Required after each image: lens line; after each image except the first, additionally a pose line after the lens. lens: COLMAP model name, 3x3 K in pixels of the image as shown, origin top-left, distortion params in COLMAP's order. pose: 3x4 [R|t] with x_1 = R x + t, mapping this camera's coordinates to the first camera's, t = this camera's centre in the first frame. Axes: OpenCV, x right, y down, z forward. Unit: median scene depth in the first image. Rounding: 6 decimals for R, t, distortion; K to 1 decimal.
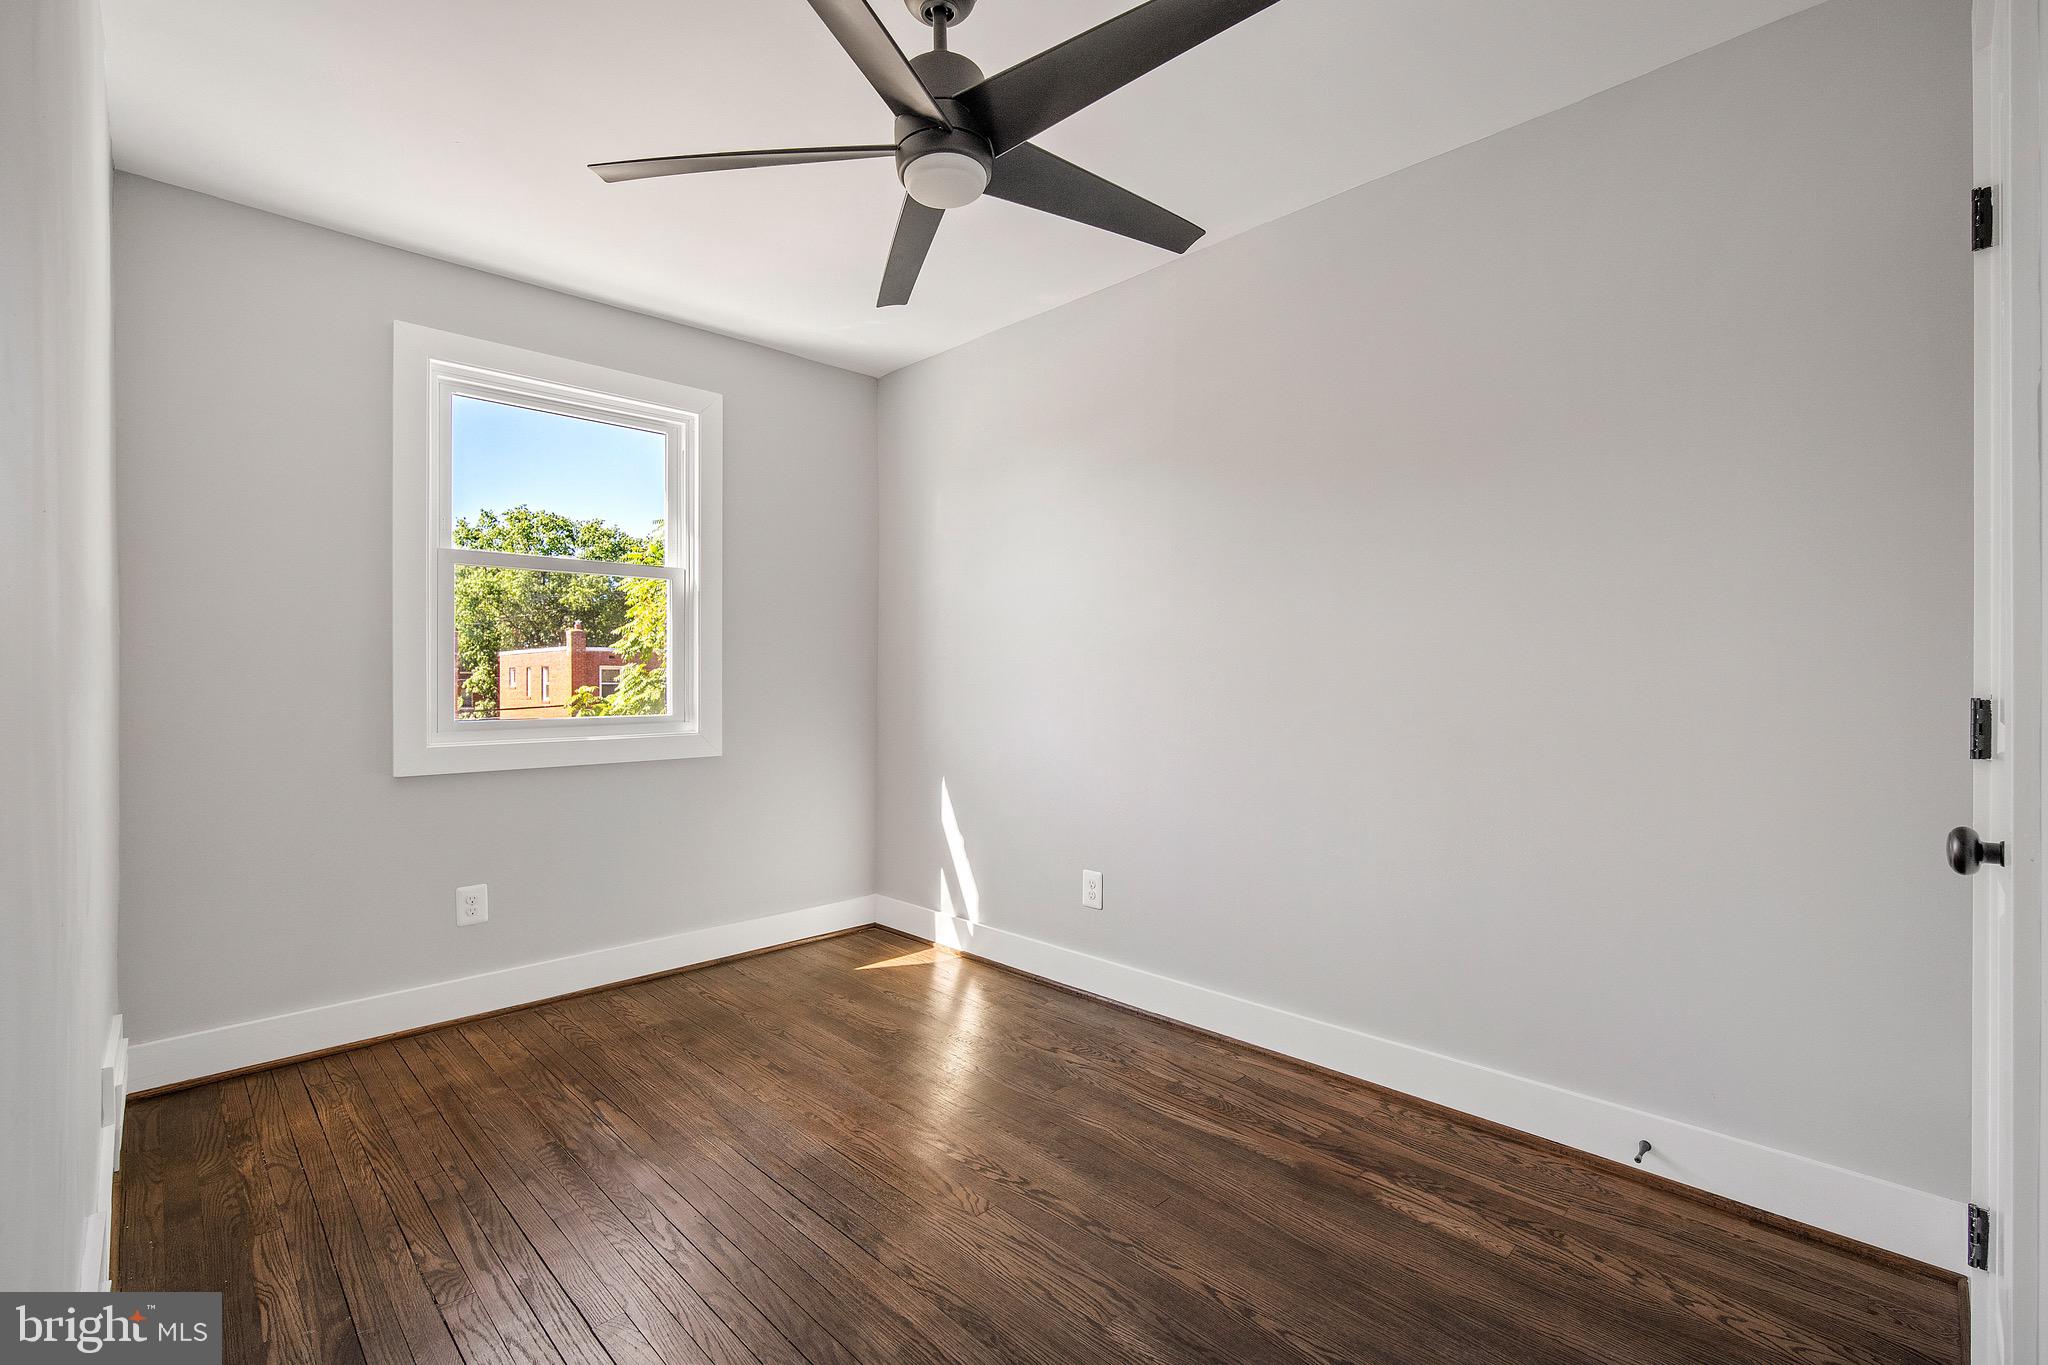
lens RADIAL K [[901.4, 0, 1031.6], [0, 901.4, 684.5], [0, 0, 1]] dist [-0.014979, 0.007608]
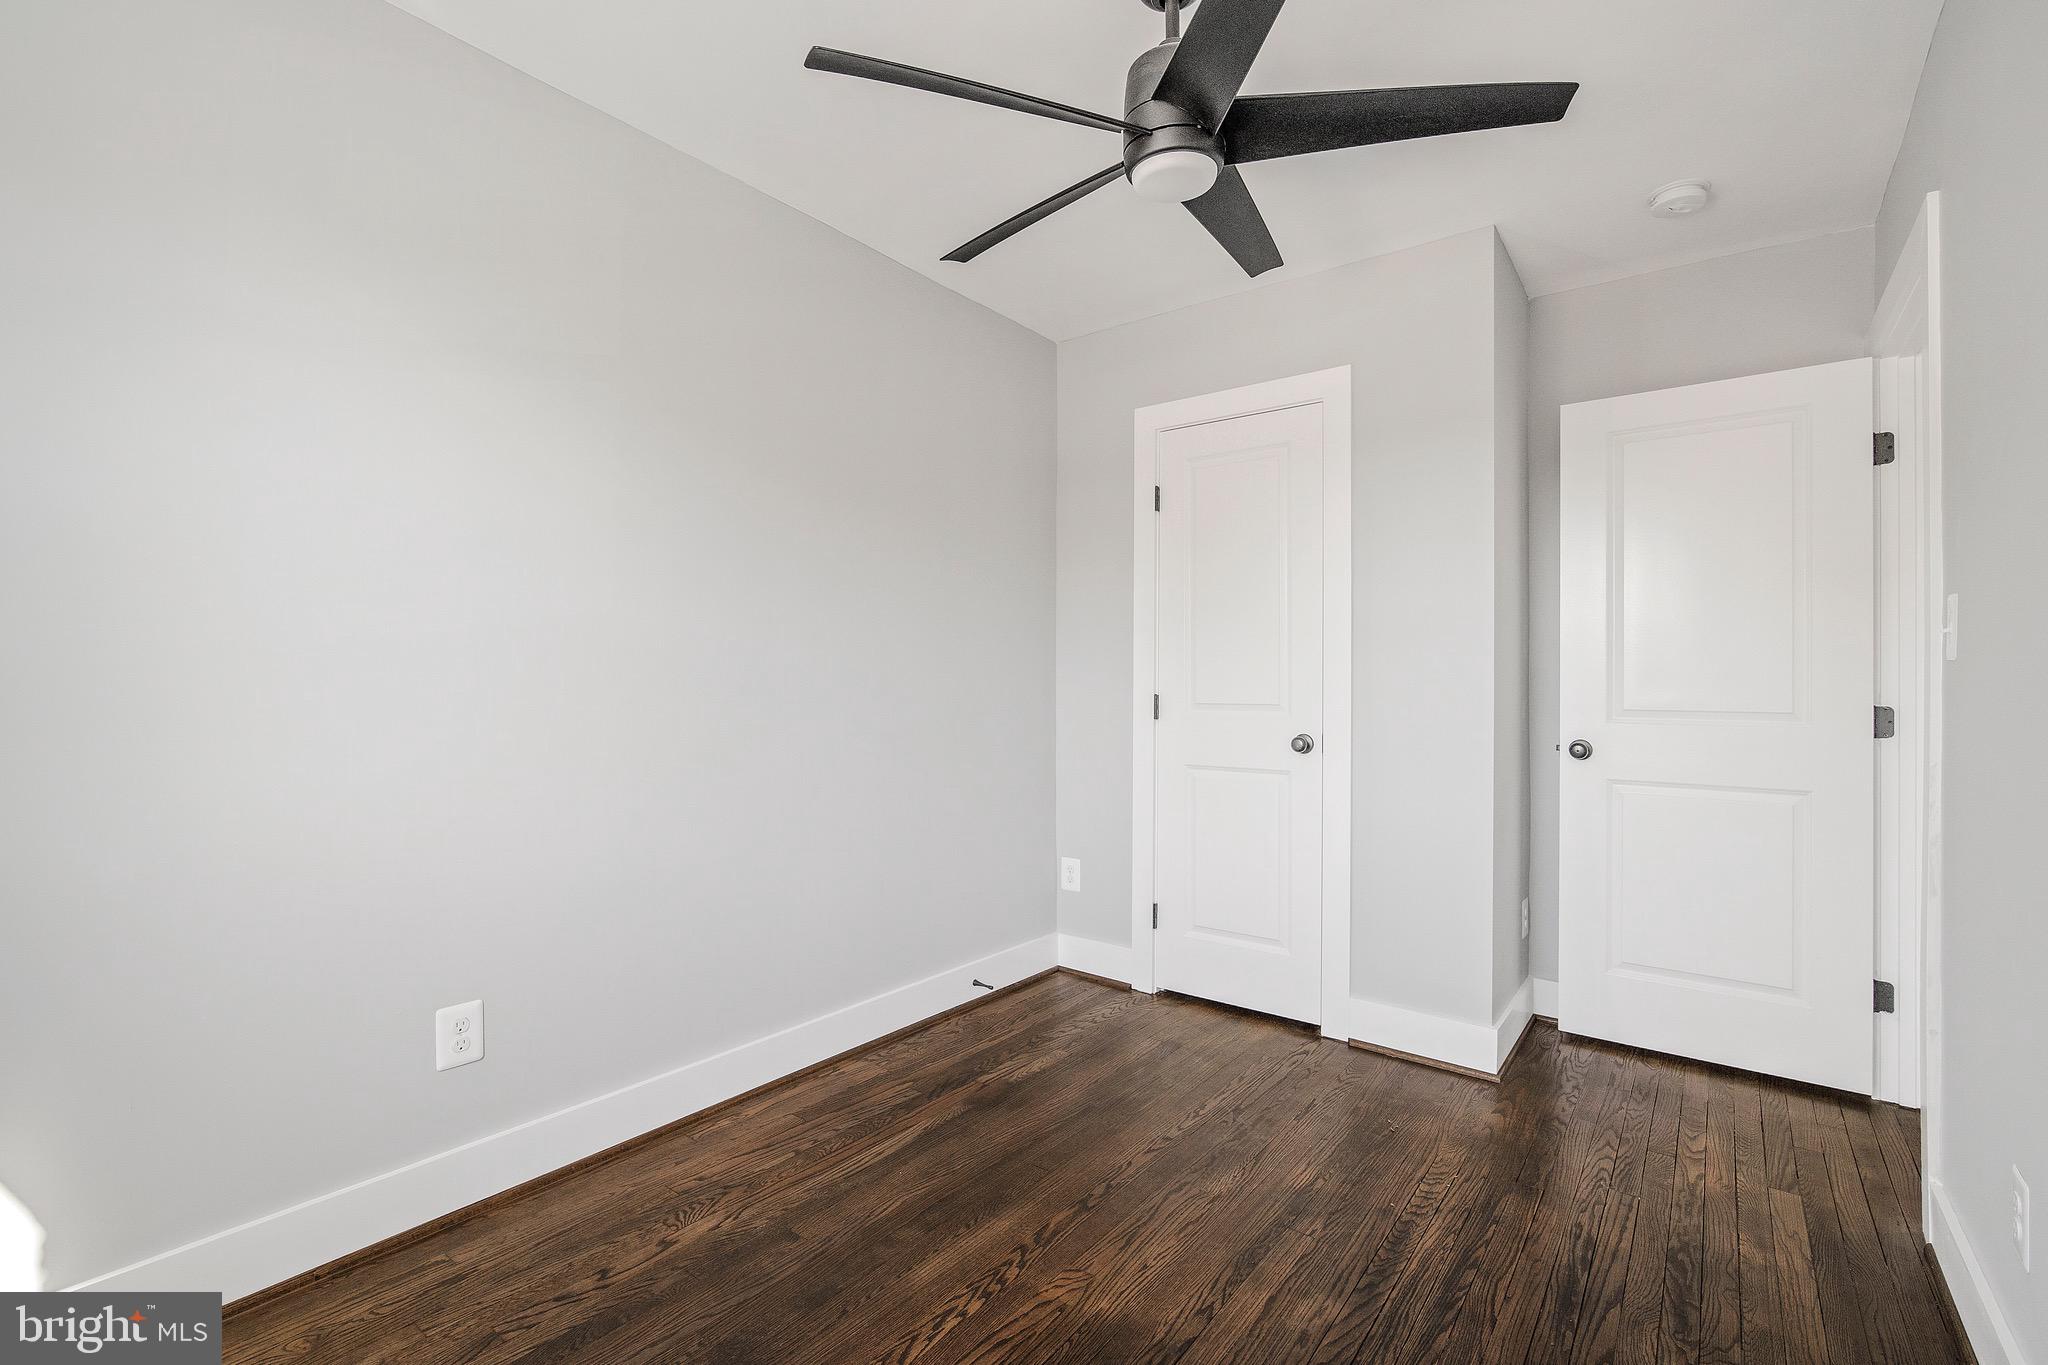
lens RADIAL K [[901.4, 0, 1031.6], [0, 901.4, 684.5], [0, 0, 1]] dist [-0.014979, 0.007608]
pose [[-0.123968, -0.002278, 0.992284, -0.789211], [-0.003495, 0.999992, 0.001859, -0.011018], [-0.992280, -0.003237, -0.123975, 0.967074]]
